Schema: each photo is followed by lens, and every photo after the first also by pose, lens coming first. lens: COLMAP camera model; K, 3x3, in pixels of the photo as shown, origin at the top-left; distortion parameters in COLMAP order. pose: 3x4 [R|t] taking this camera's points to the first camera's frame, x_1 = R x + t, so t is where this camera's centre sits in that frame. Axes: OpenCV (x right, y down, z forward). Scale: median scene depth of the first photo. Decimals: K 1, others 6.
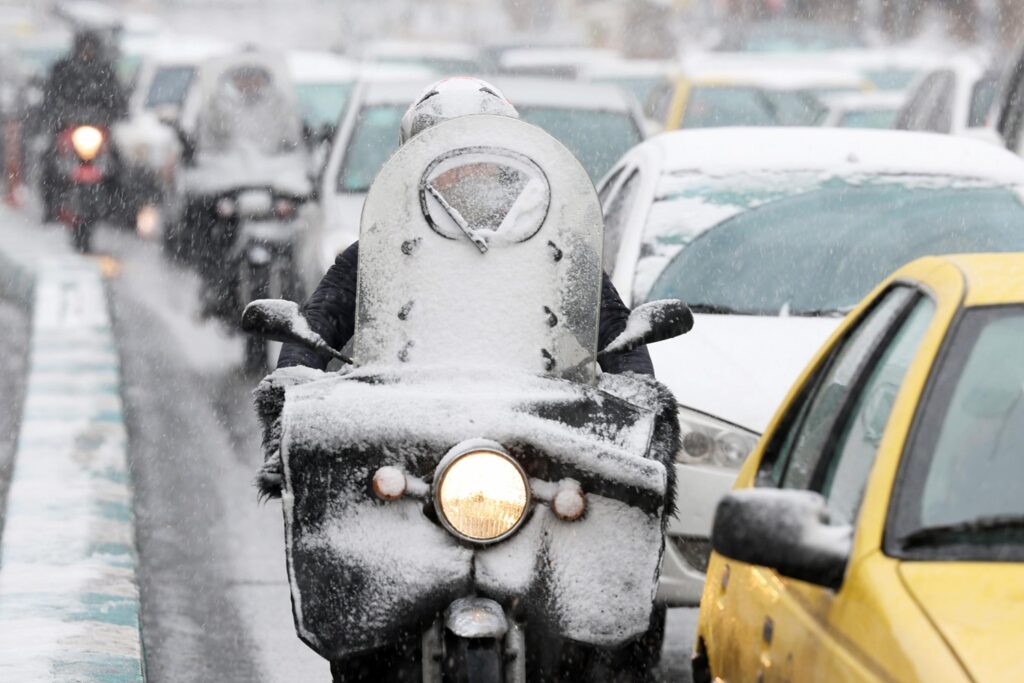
lens RADIAL K [[6142.1, 0, 509.8], [0, 6142.1, 336.7], [0, 0, 1]] dist [0.649209, 0.000000]
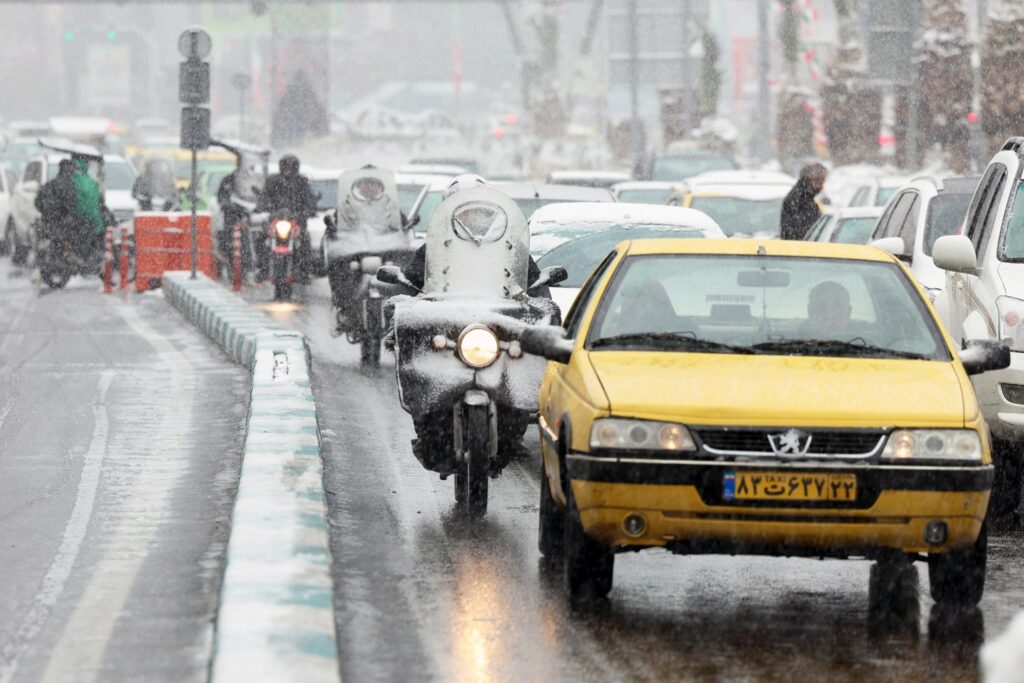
lens RADIAL K [[6142.1, 0, 513.7], [0, 6142.1, 343.7], [0, 0, 1]] dist [0.649209, 0.000000]
pose [[0.999530, -0.006501, -0.029950, 0.080025], [0.005871, 0.999761, -0.021055, 0.074162], [0.030080, 0.020870, 0.999330, -1.370235]]
